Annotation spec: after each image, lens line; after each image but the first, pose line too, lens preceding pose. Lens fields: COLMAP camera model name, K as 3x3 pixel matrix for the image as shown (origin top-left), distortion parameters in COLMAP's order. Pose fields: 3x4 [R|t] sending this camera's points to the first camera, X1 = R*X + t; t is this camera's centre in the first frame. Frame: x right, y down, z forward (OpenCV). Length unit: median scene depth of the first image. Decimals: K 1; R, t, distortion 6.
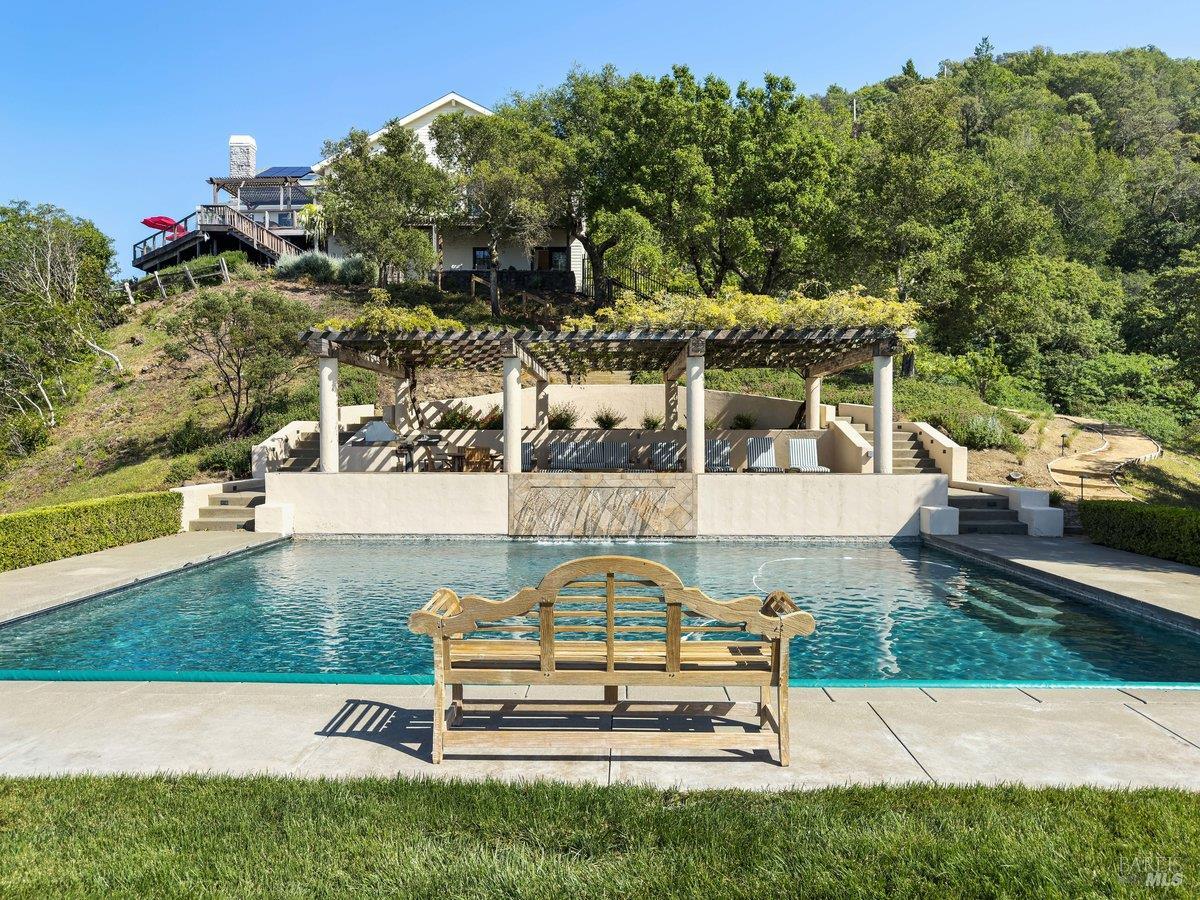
lens RADIAL K [[872.2, 0, 600.0], [0, 872.2, 450.0], [0, 0, 1]] dist [0.006013, -0.003220]
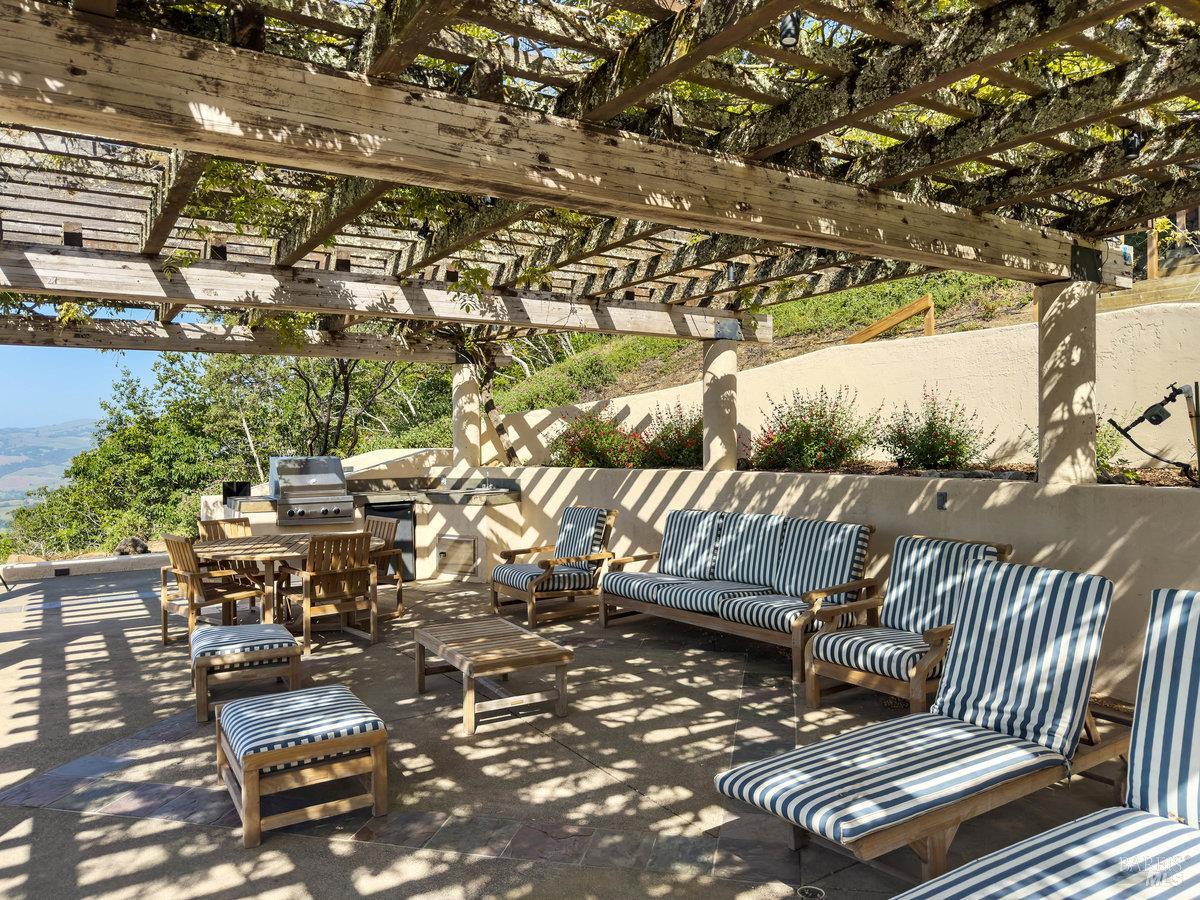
lens RADIAL K [[872.2, 0, 600.0], [0, 872.2, 450.0], [0, 0, 1]] dist [0.006013, -0.003220]
pose [[0.544991, 0.002998, -0.838436, 0.236373], [-0.001177, 0.999995, 0.002811, -0.039416], [0.838441, -0.000545, 0.544992, 0.852885]]
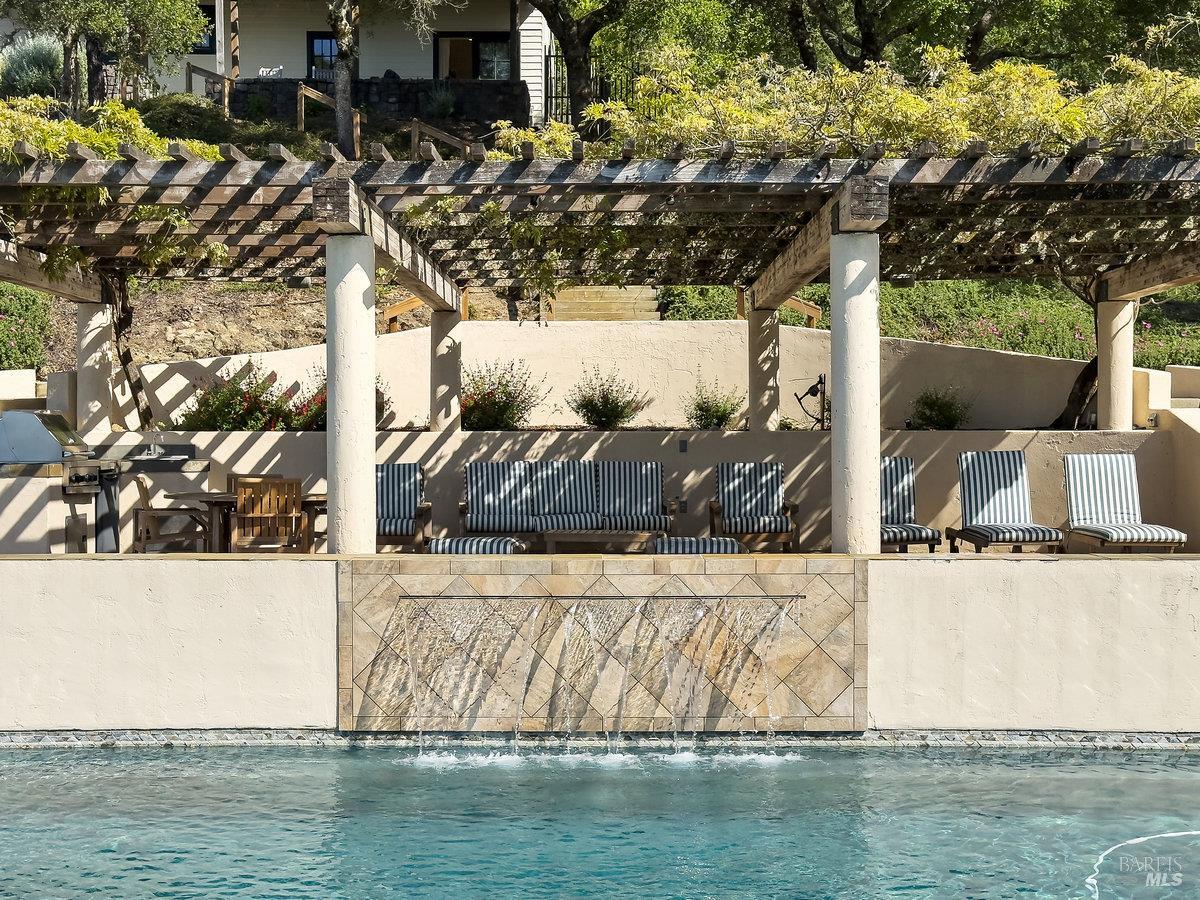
lens RADIAL K [[1708.7, 0, 600.0], [0, 1708.7, 450.0], [0, 0, 1]] dist [-0.033673, 0.010510]
pose [[0.999930, -0.001700, 0.011677, -0.004329], [0.001793, 0.999967, -0.007941, -0.008690], [-0.011663, 0.007961, 0.999900, 0.226294]]
